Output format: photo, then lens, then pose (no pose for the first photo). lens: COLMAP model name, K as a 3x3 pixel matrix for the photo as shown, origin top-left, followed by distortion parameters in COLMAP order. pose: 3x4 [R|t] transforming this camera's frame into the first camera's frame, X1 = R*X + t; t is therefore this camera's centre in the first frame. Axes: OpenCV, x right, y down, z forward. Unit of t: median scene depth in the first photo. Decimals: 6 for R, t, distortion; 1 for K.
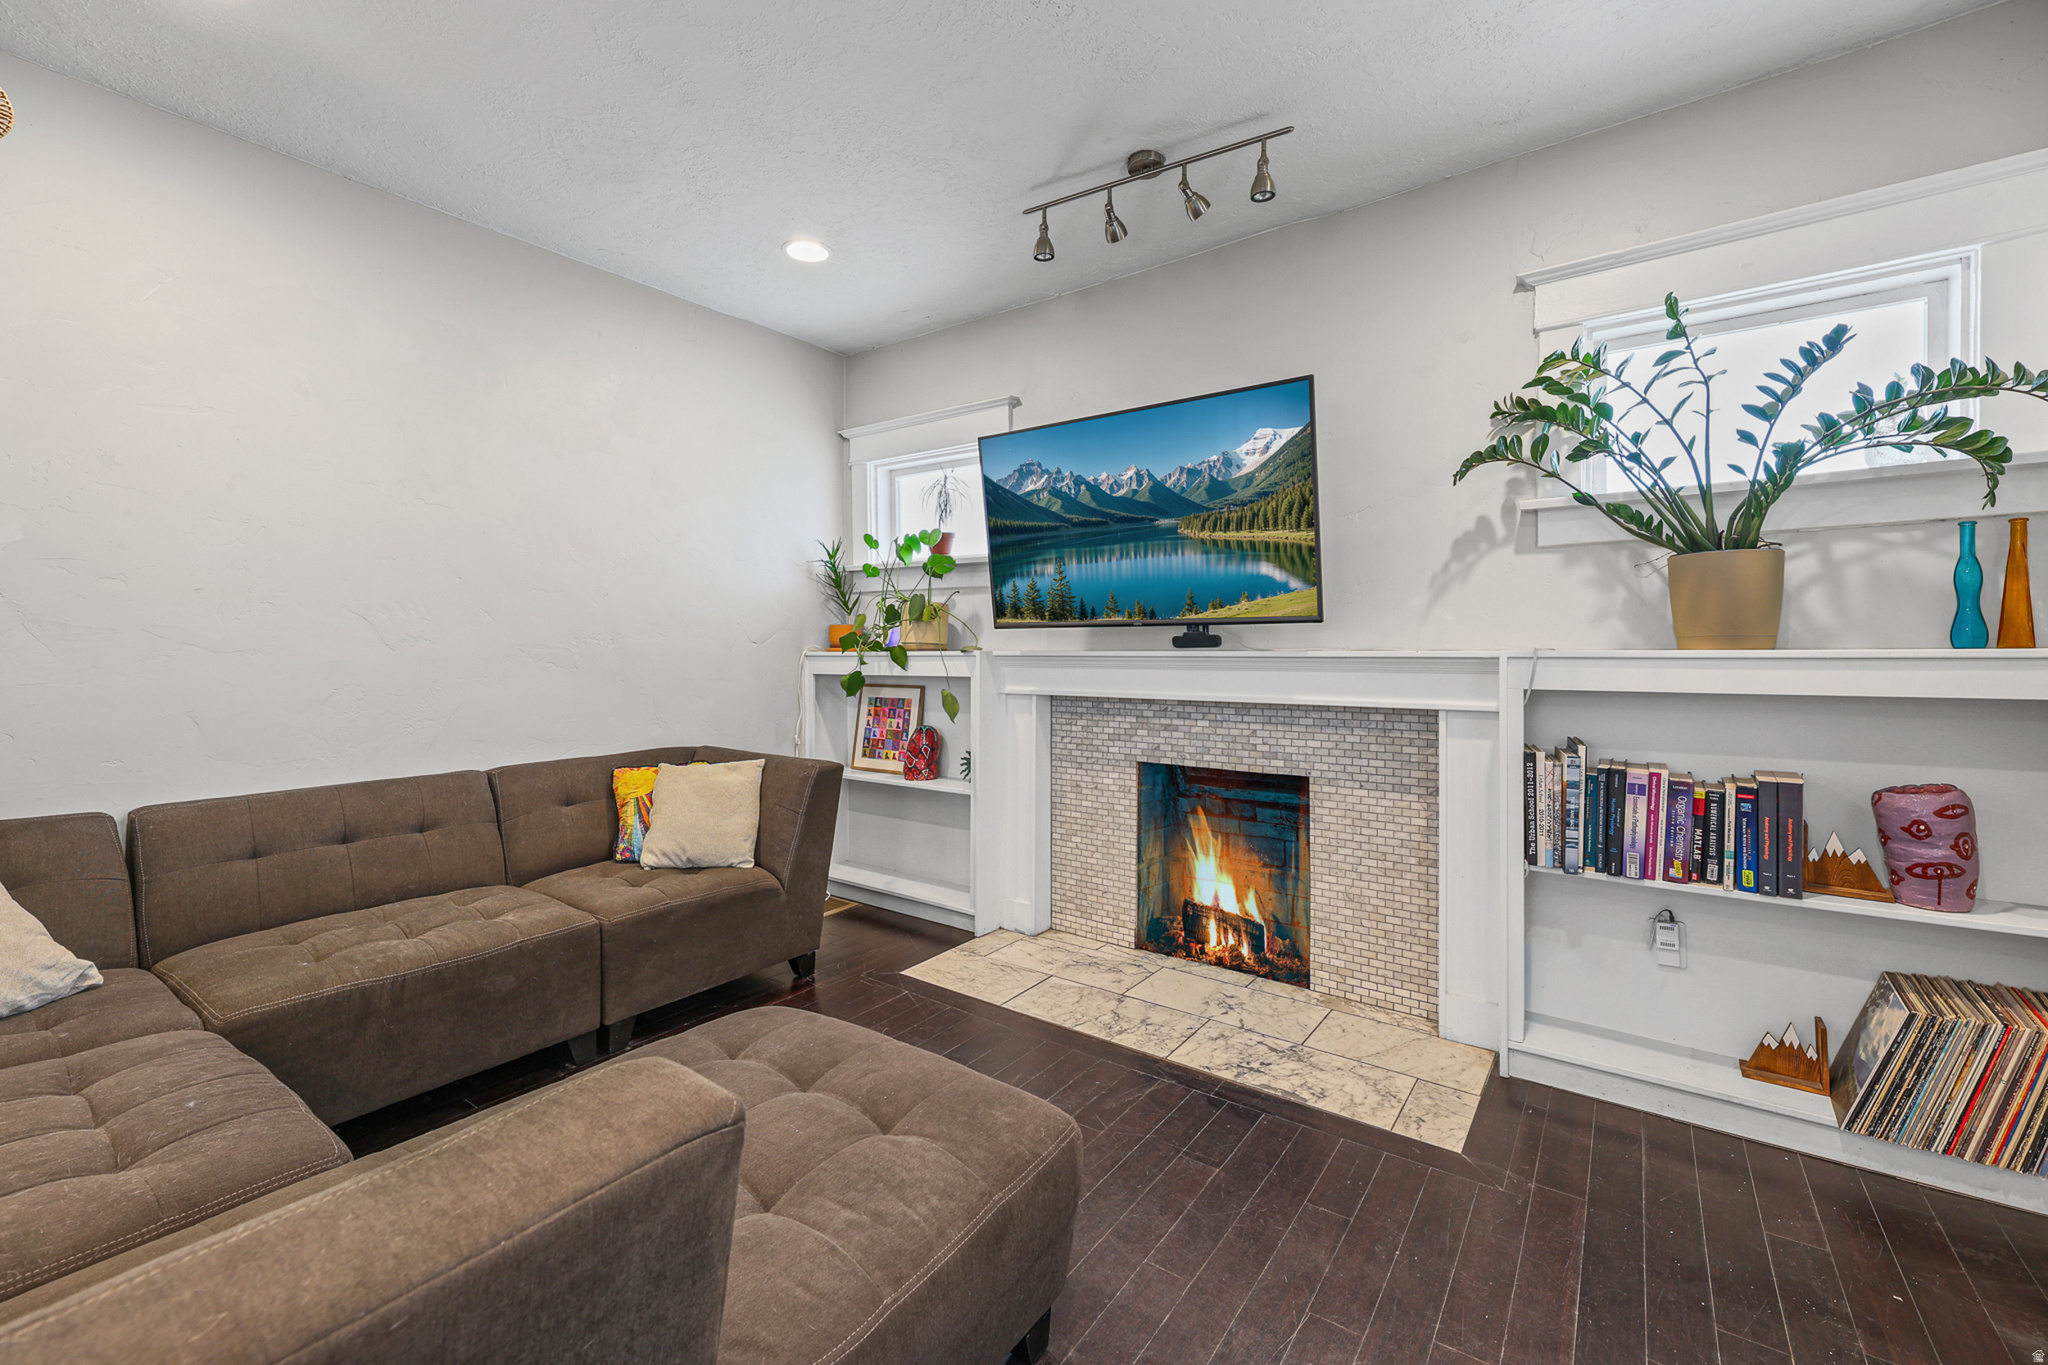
lens RADIAL K [[838.5, 0, 1027.8], [0, 838.5, 657.3], [0, 0, 1]] dist [0.001125, -0.000340]
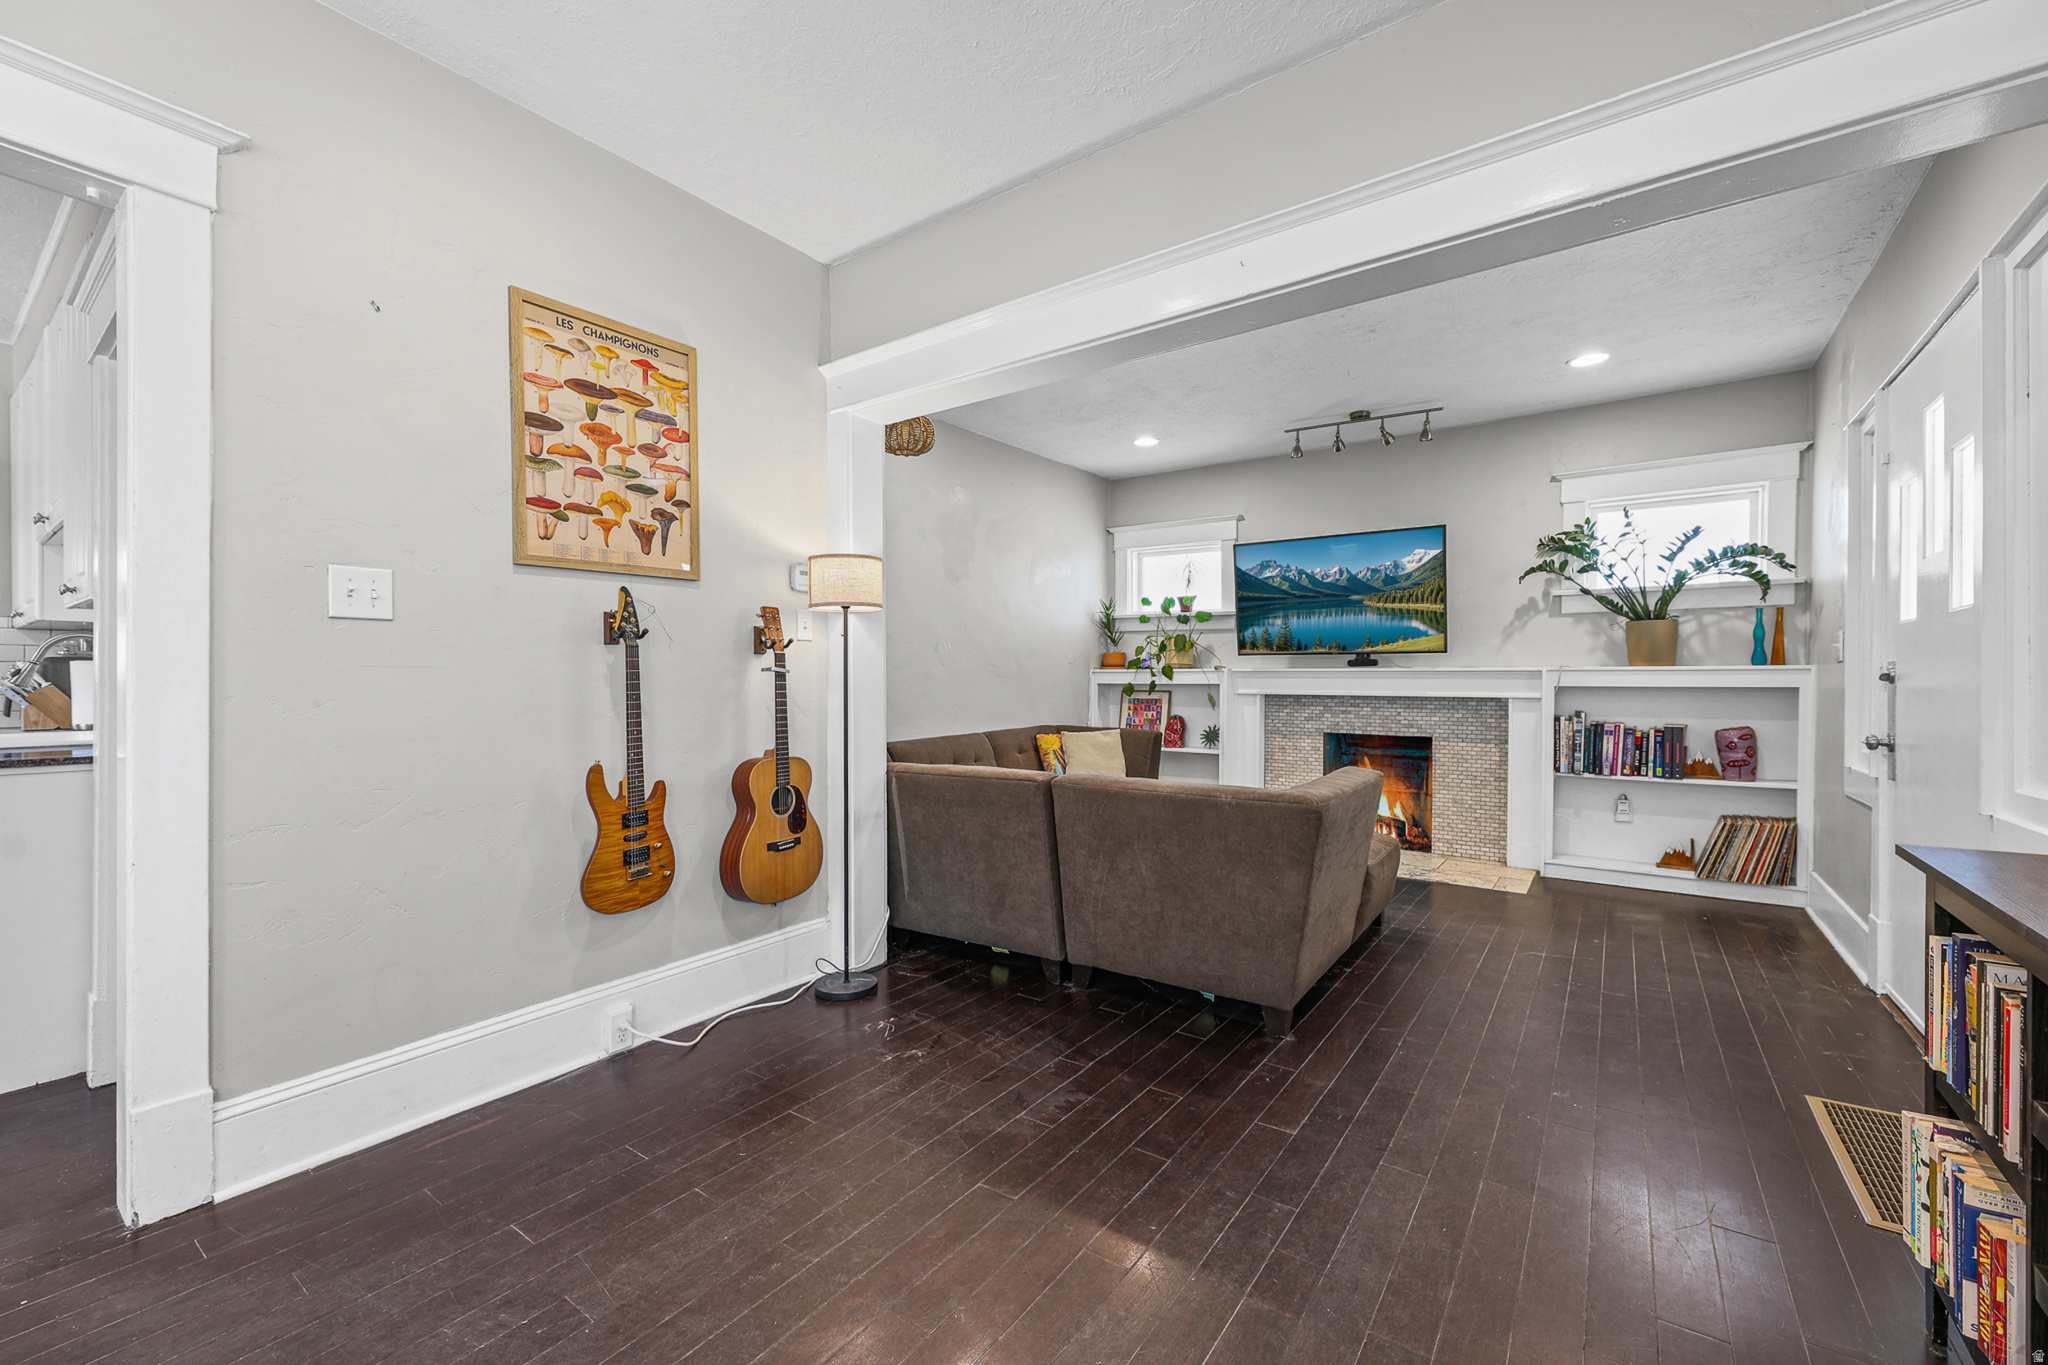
lens RADIAL K [[831.8, 0, 1027.6], [0, 831.8, 695.4], [0, 0, 1]] dist [0.001498, 0.000390]
pose [[0.999996, 0.000692, 0.002880, -0.664288], [-0.000744, 0.999841, 0.017844, 0.024658], [-0.002867, -0.017846, 0.999837, -0.973516]]
